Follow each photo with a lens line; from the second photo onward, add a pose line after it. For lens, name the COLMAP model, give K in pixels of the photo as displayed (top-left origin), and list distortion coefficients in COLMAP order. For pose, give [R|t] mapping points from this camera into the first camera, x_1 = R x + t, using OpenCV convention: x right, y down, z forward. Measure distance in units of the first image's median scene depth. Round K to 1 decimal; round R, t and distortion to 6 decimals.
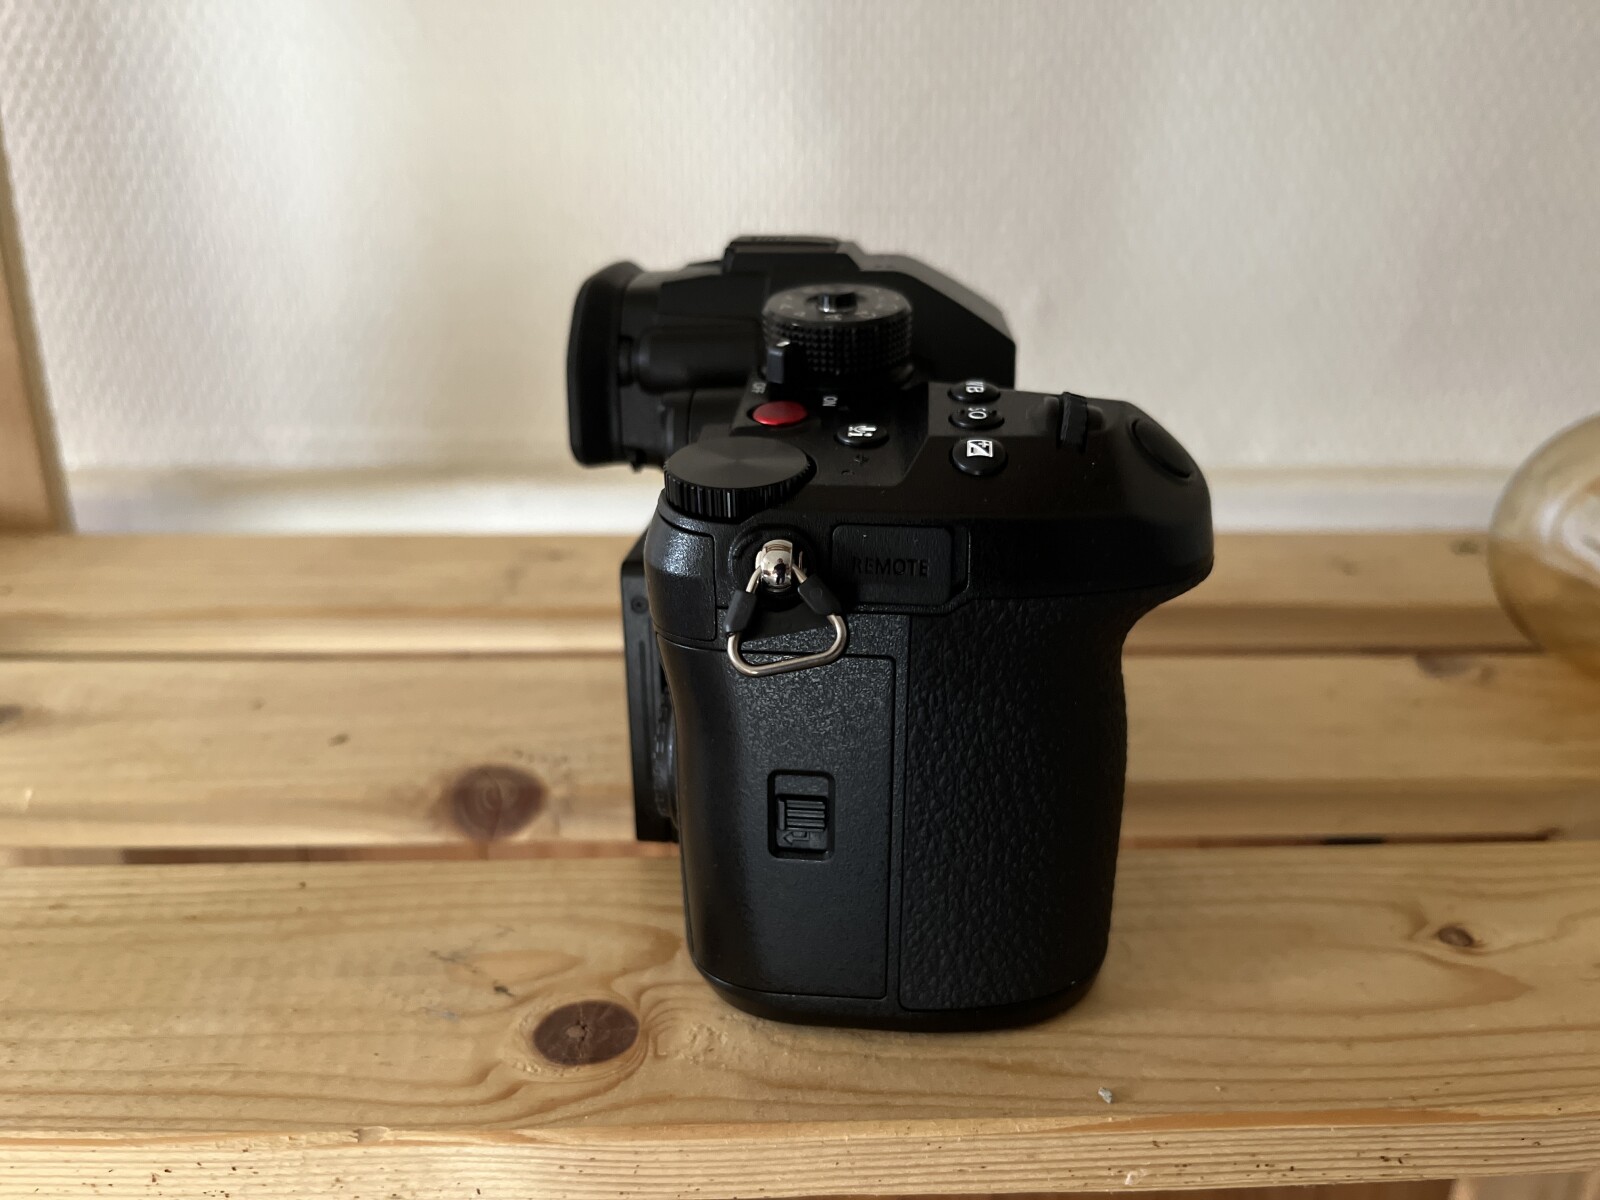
lens RADIAL K [[1202.8, 0, 802.3], [0, 1202.8, 602.7], [0, 0, 1]] dist [-0.069562, 0.000827]
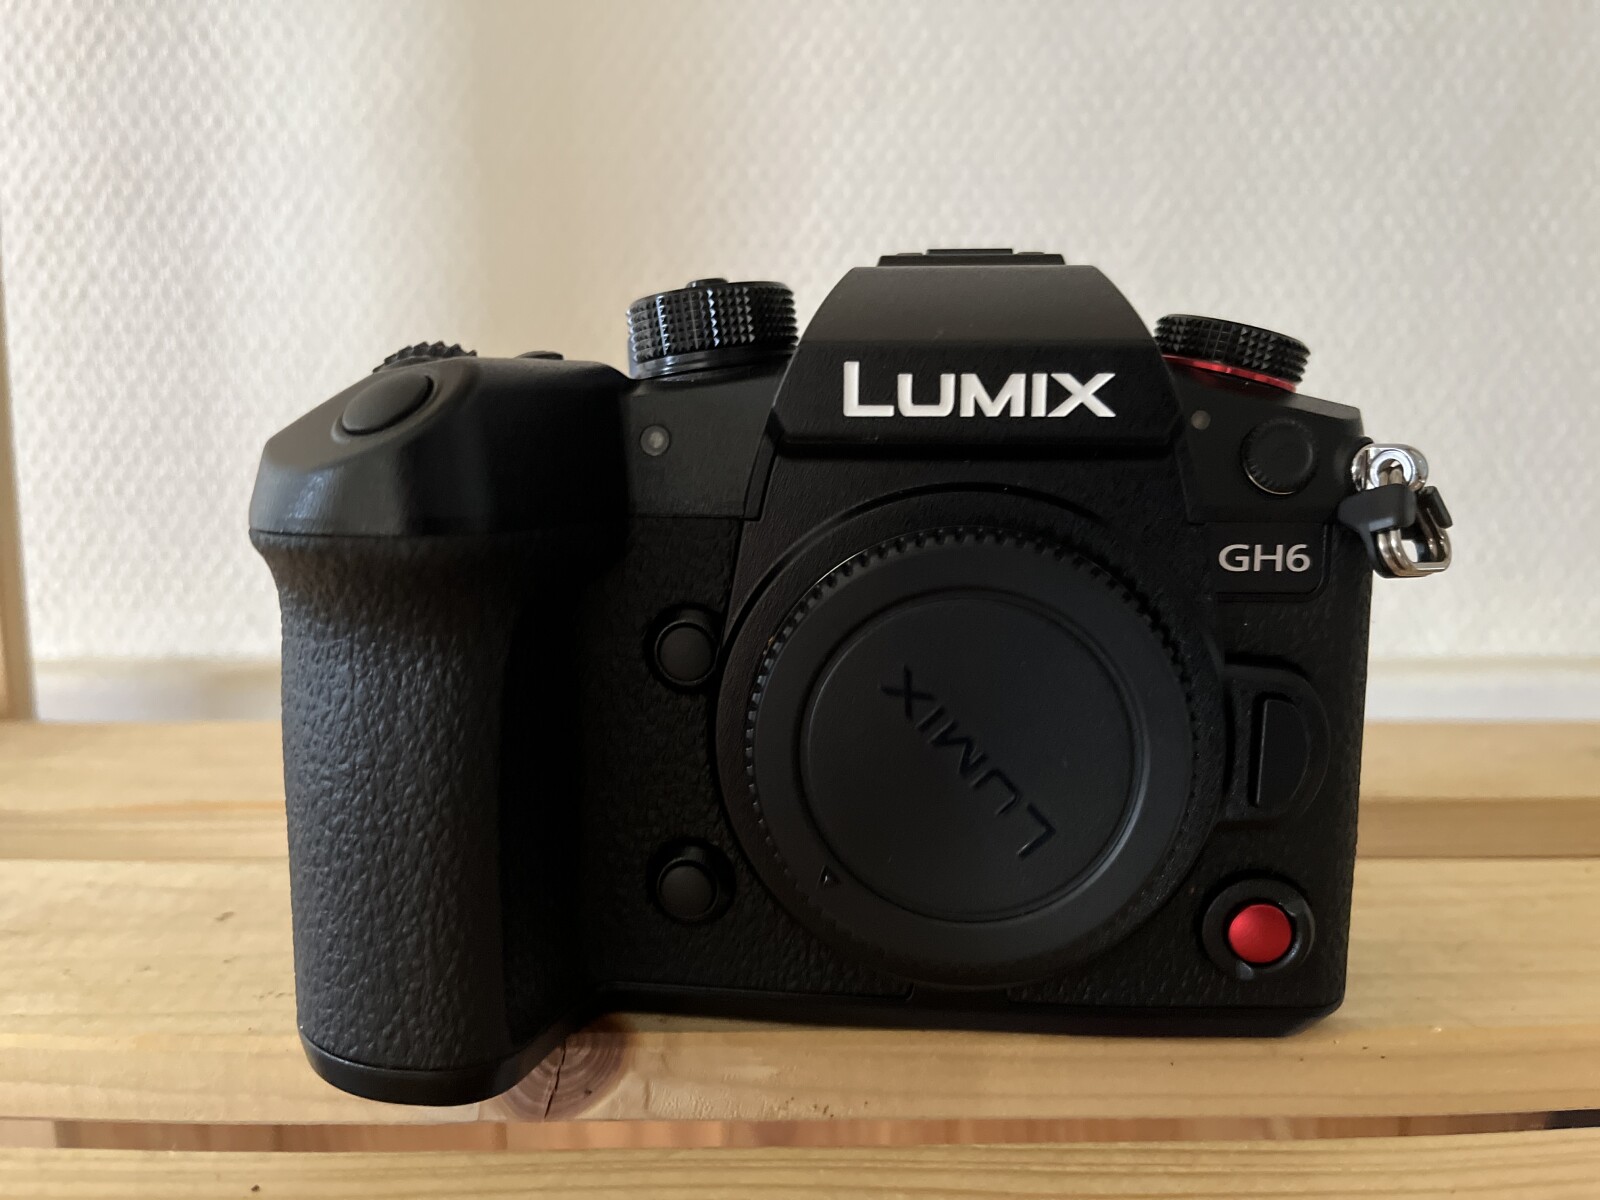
lens RADIAL K [[1214.5, 0, 800.0], [0, 1214.5, 594.7], [0, 0, 1]] dist [-0.010825, -0.023683]
pose [[0.999821, 0.003360, -0.018608, -0.056463], [-0.007279, 0.976641, -0.214752, 0.030353], [0.017451, 0.214849, 0.976491, 0.143871]]
